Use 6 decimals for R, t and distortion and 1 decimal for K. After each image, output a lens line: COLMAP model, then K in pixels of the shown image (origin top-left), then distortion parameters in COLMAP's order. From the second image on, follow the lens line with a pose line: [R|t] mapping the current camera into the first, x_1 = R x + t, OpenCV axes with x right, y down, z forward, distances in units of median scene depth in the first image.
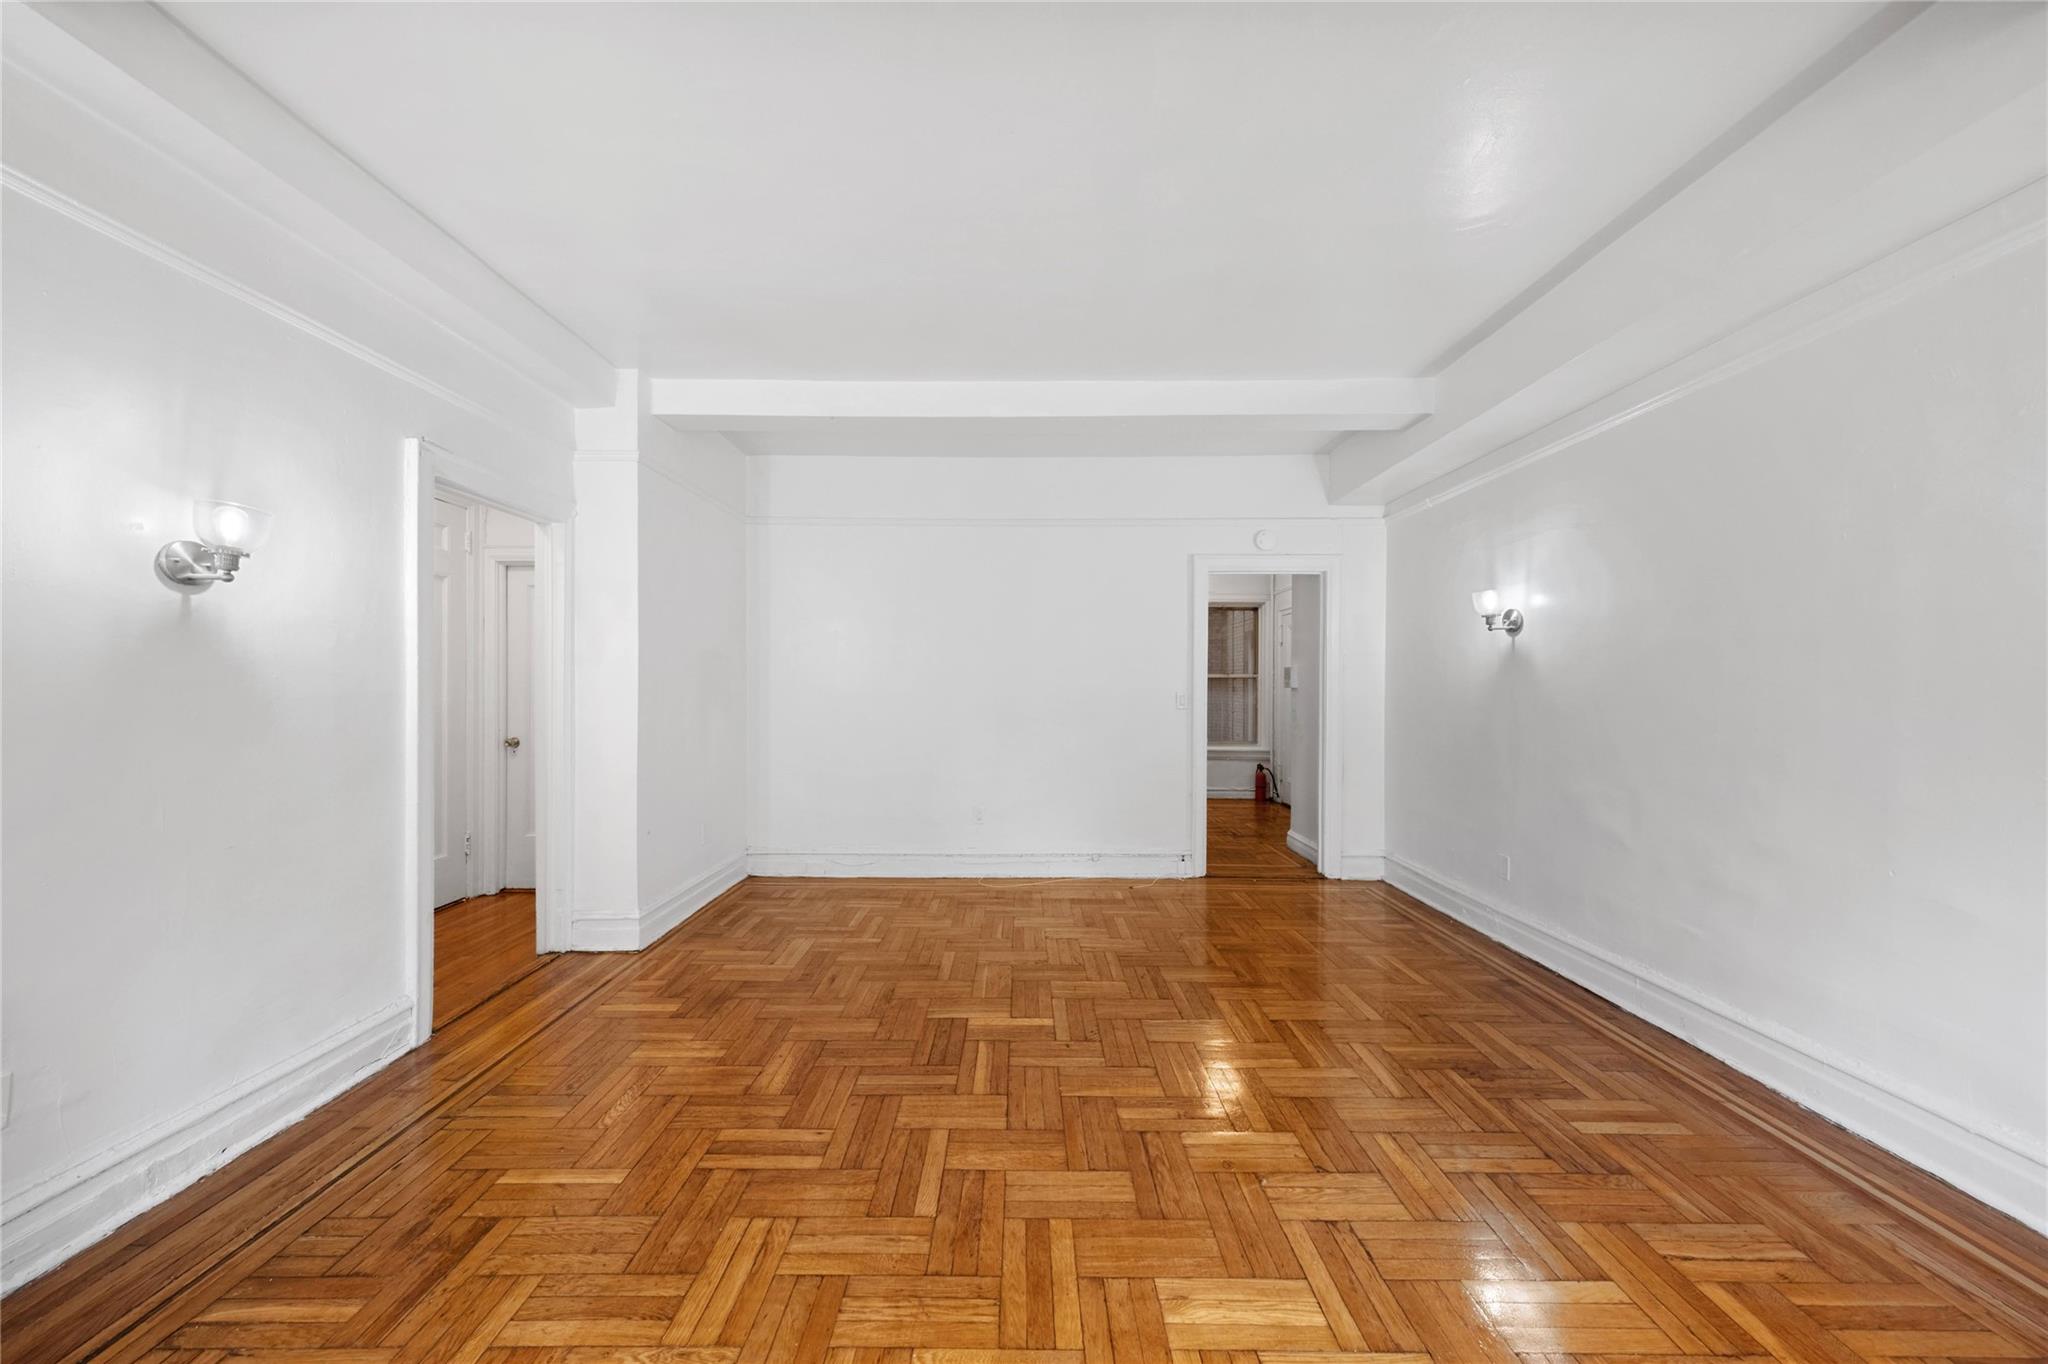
lens RADIAL K [[699.8, 0, 1010.3], [0, 699.8, 685.9], [0, 0, 1]] dist [0.013307, -0.000266]
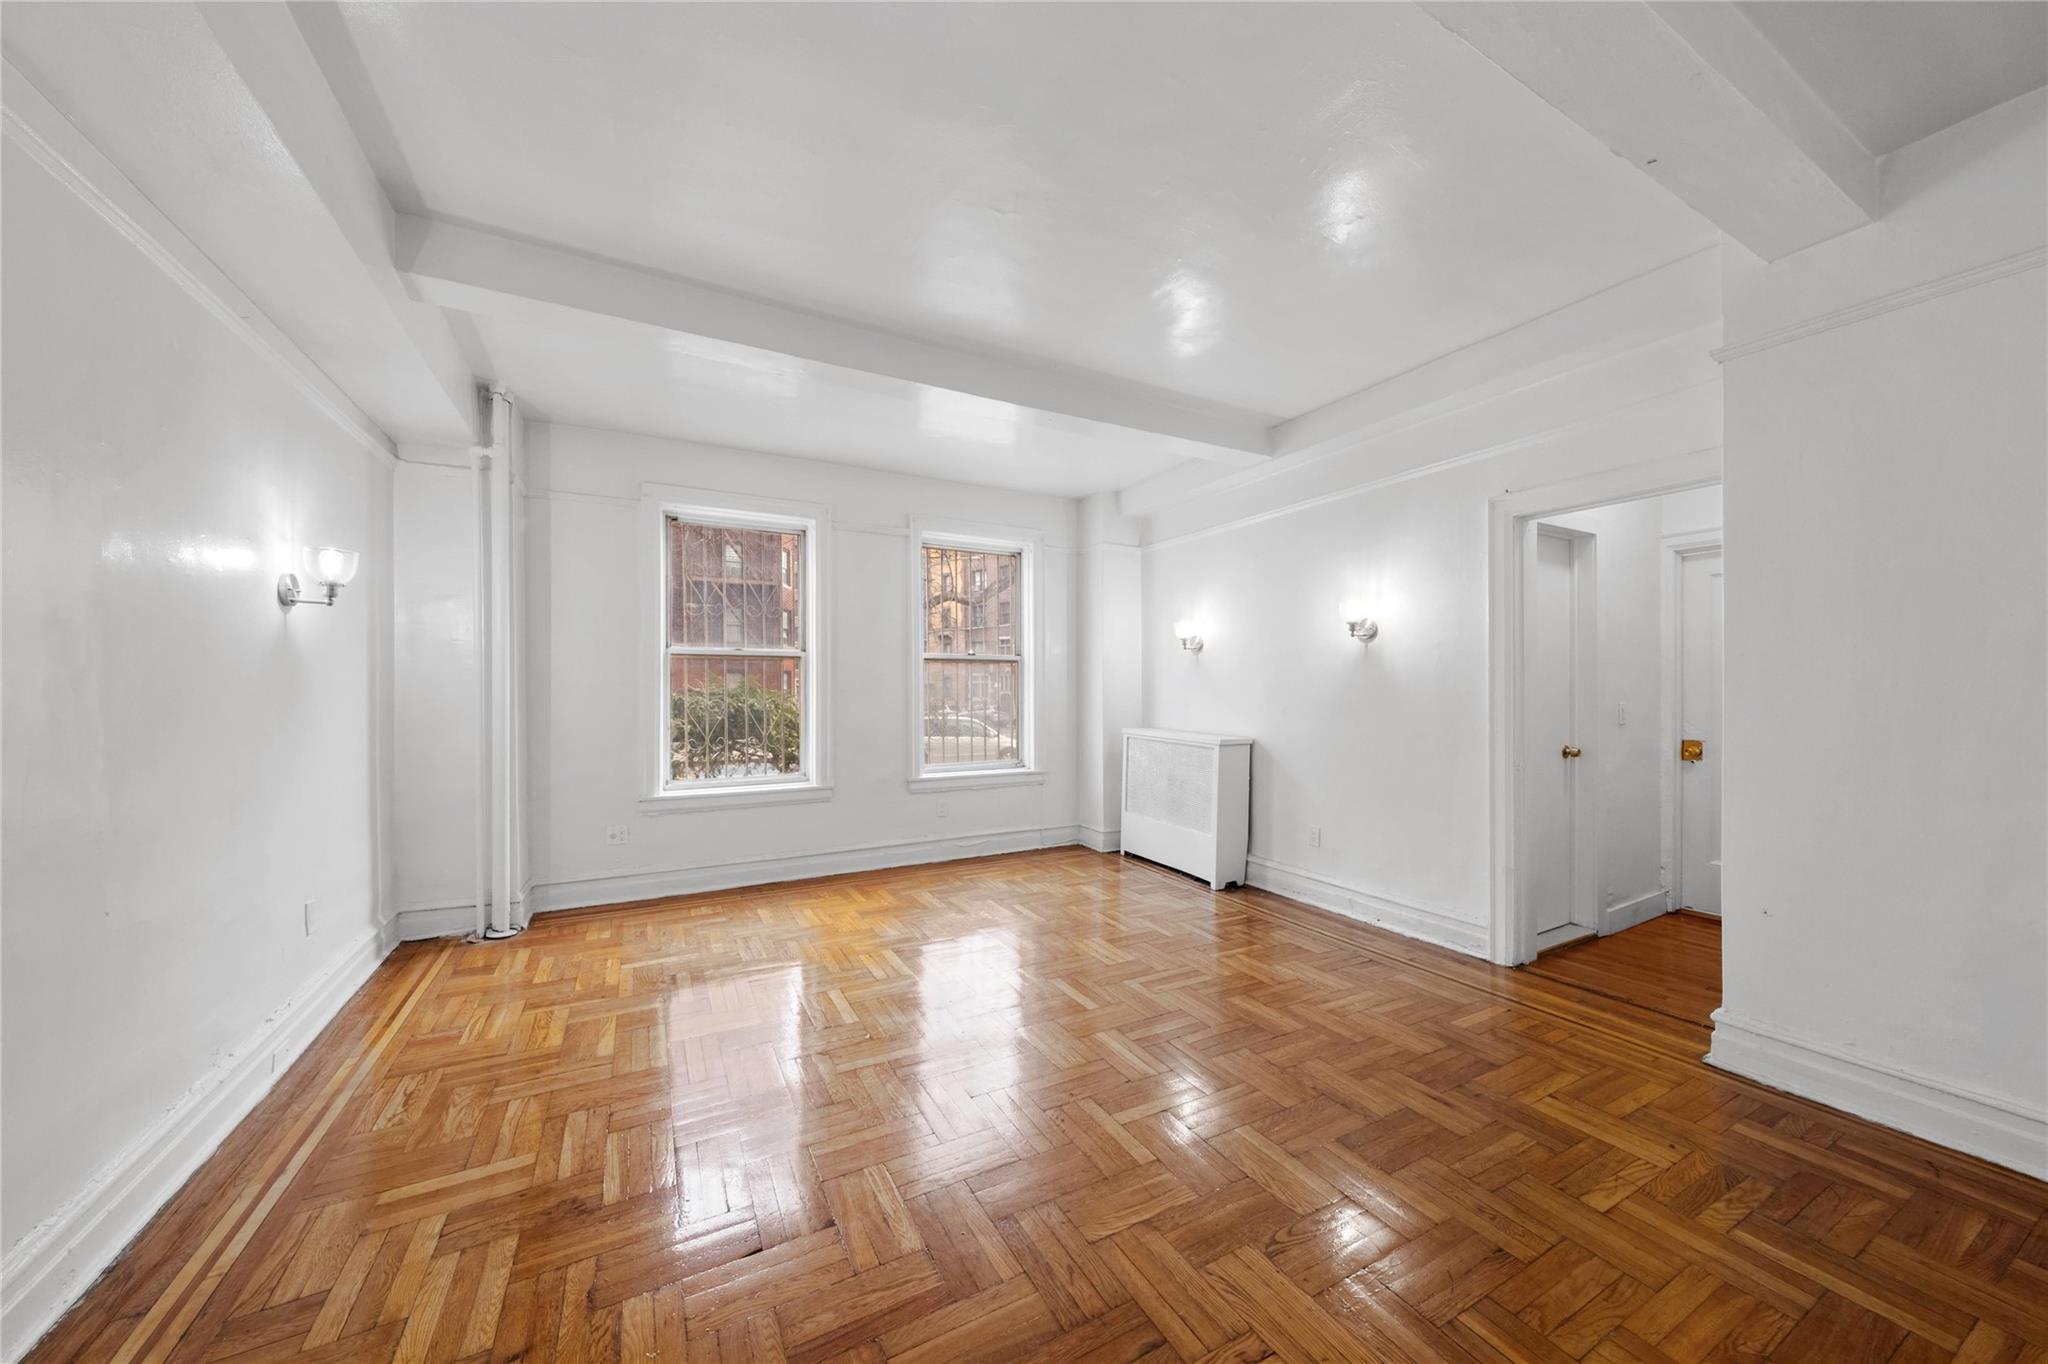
lens RADIAL K [[699.8, 0, 1013.9], [0, 699.8, 690.8], [0, 0, 1]] dist [0.013307, -0.000266]
pose [[-0.879006, -0.001004, -0.476809, 0.469489], [-0.002503, 0.999994, 0.002508, 0.005451], [0.476804, 0.003398, -0.879003, 1.438412]]
